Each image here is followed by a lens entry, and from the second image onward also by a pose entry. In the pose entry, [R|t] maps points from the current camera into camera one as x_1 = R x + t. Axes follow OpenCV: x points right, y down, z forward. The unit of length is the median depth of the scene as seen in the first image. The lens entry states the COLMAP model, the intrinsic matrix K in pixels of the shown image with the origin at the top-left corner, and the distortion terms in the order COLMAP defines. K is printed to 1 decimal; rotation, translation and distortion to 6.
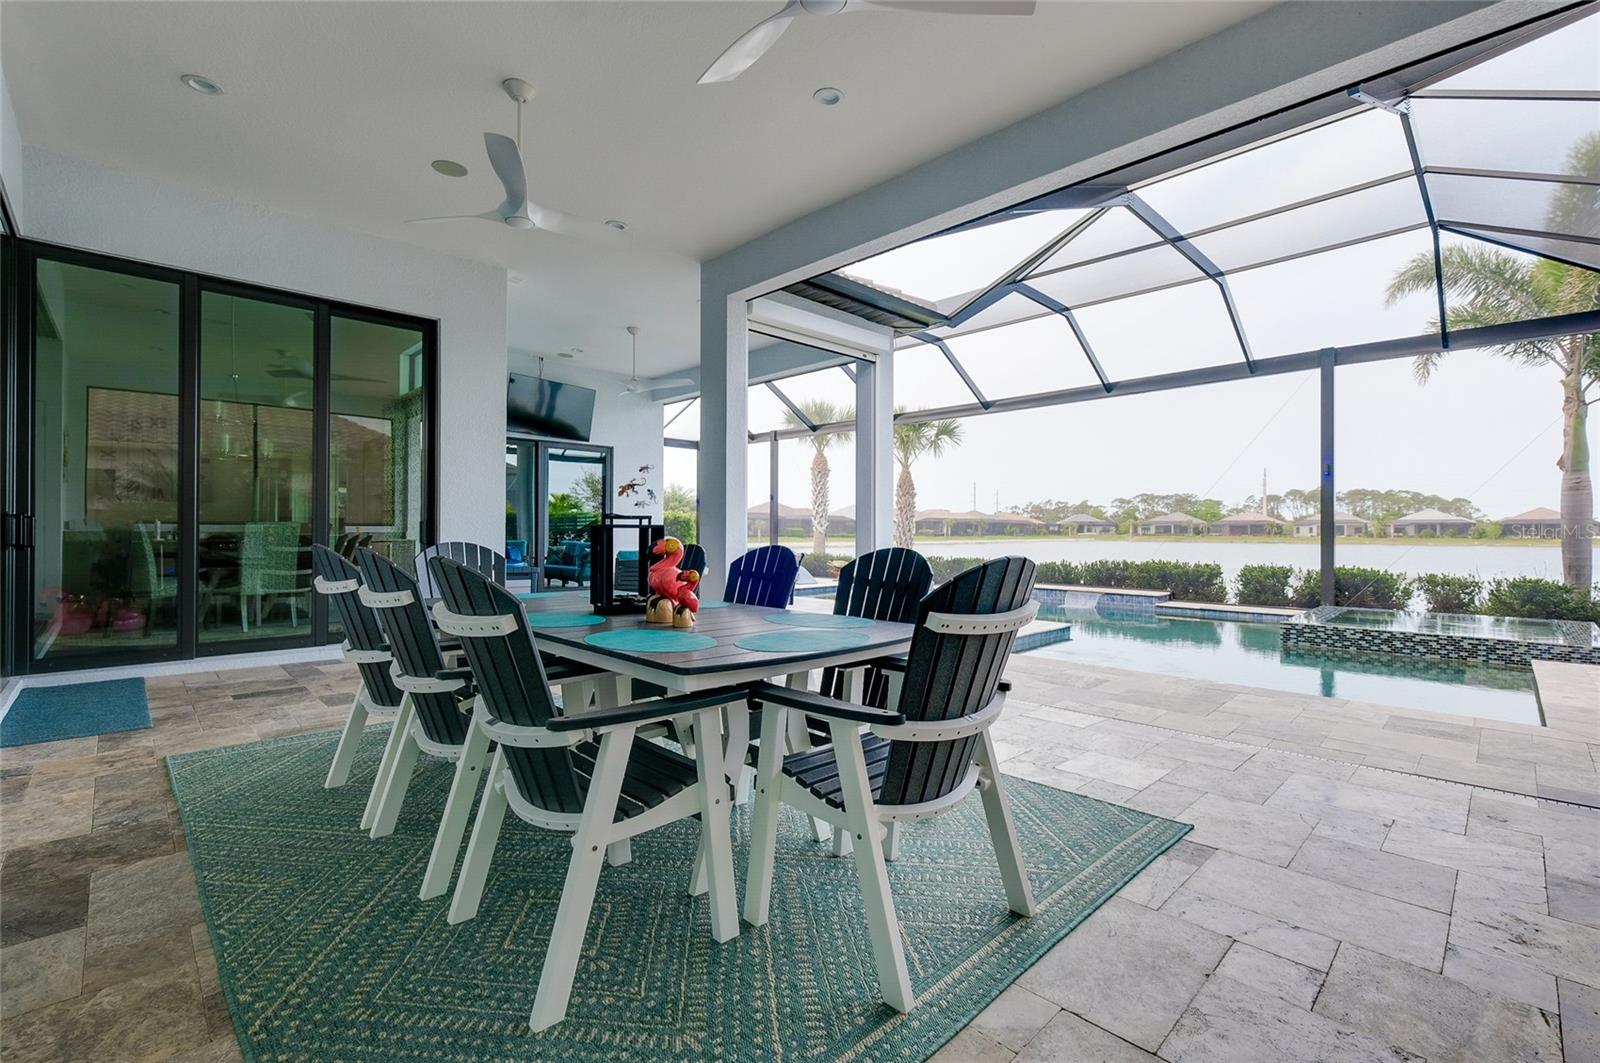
lens RADIAL K [[704.9, 0, 810.3], [0, 704.9, 524.6], [0, 0, 1]] dist [0.000799, 0.000041]
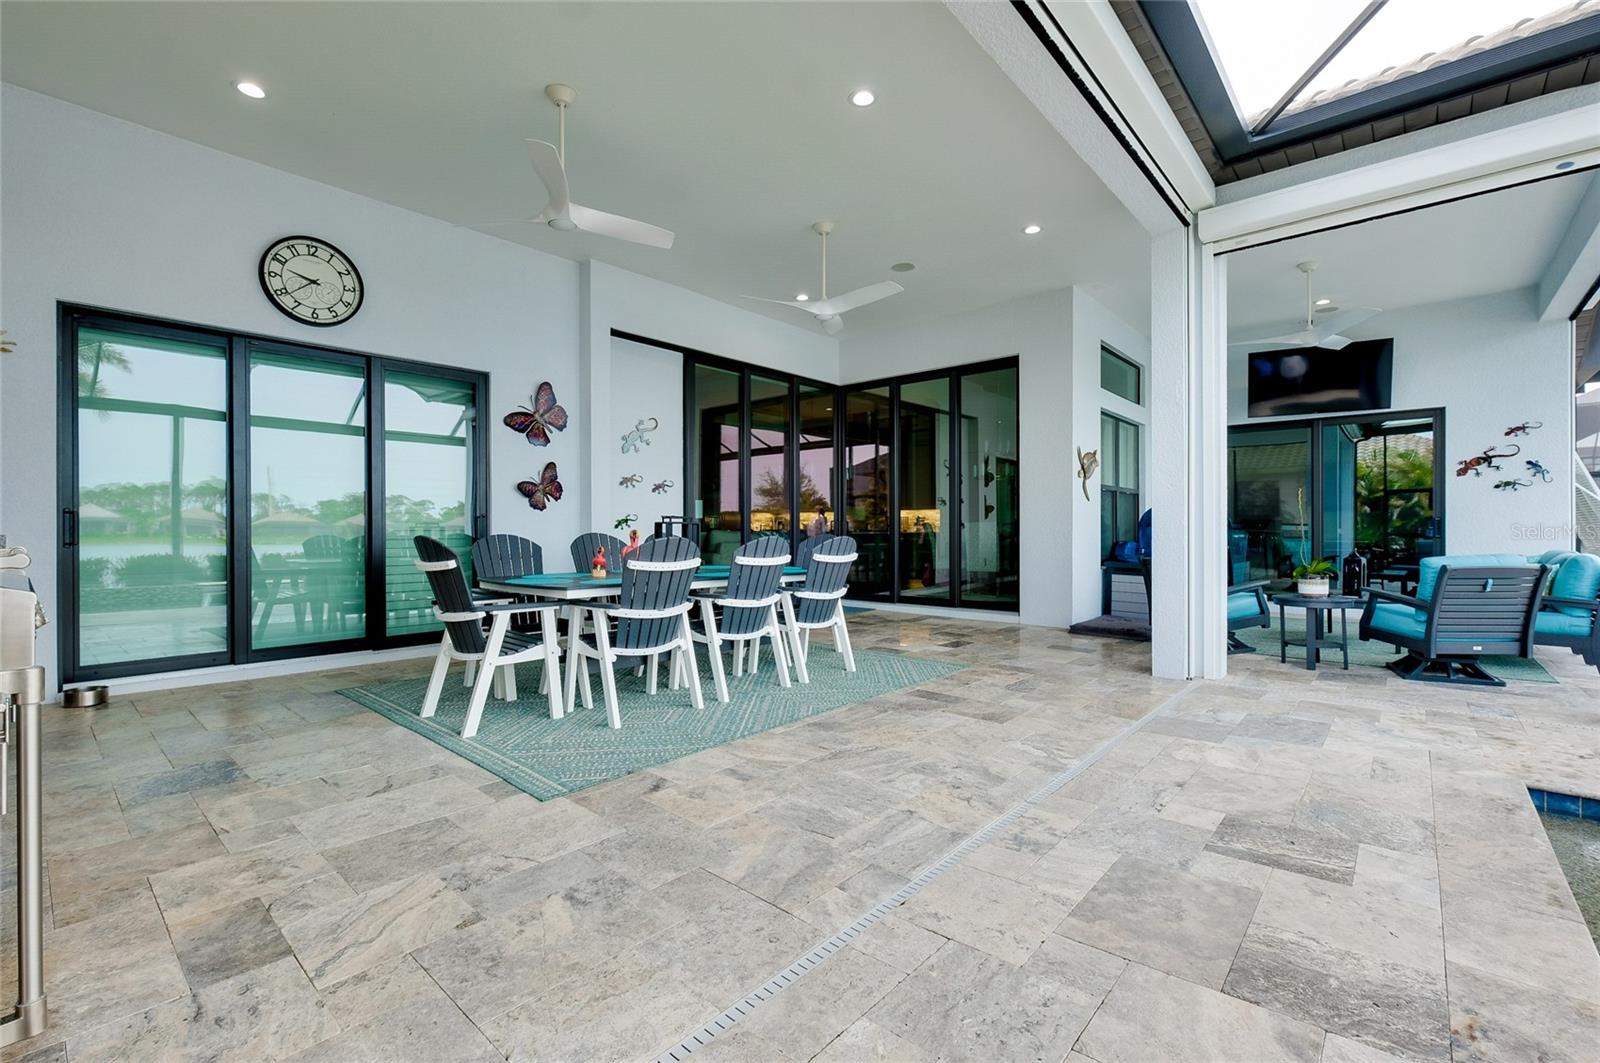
lens RADIAL K [[709.8, 0, 800.0], [0, 709.8, 531.5], [0, 0, 1]] dist [0.000677, -0.000238]
pose [[0.066623, 0.000726, -0.997778, 0.376190], [0.010994, 0.999938, 0.001462, 0.005902], [0.997718, -0.011067, 0.066611, 0.303318]]
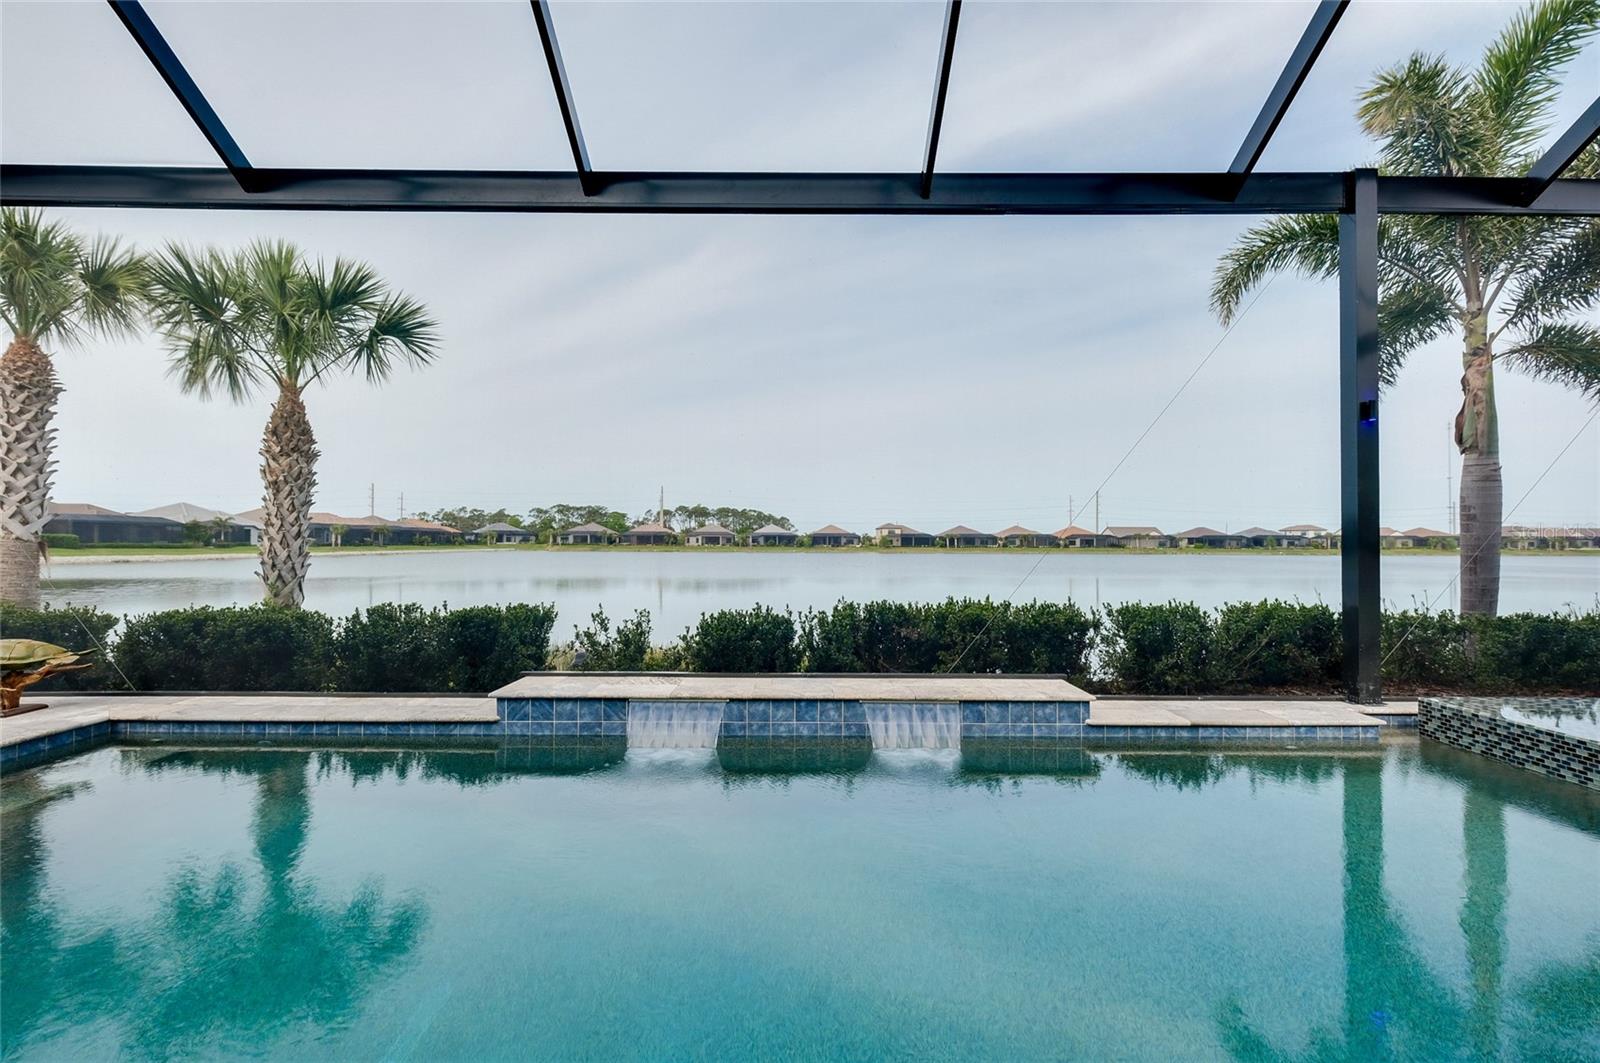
lens RADIAL K [[703.9, 0, 810.4], [0, 703.9, 530.7], [0, 0, 1]] dist [-0.003425, -0.000442]
pose [[0.704486, 0.013012, 0.709598, 0.088744], [-0.009660, 0.999915, -0.008745, 0.009001], [-0.709652, -0.000694, 0.704552, 0.758741]]
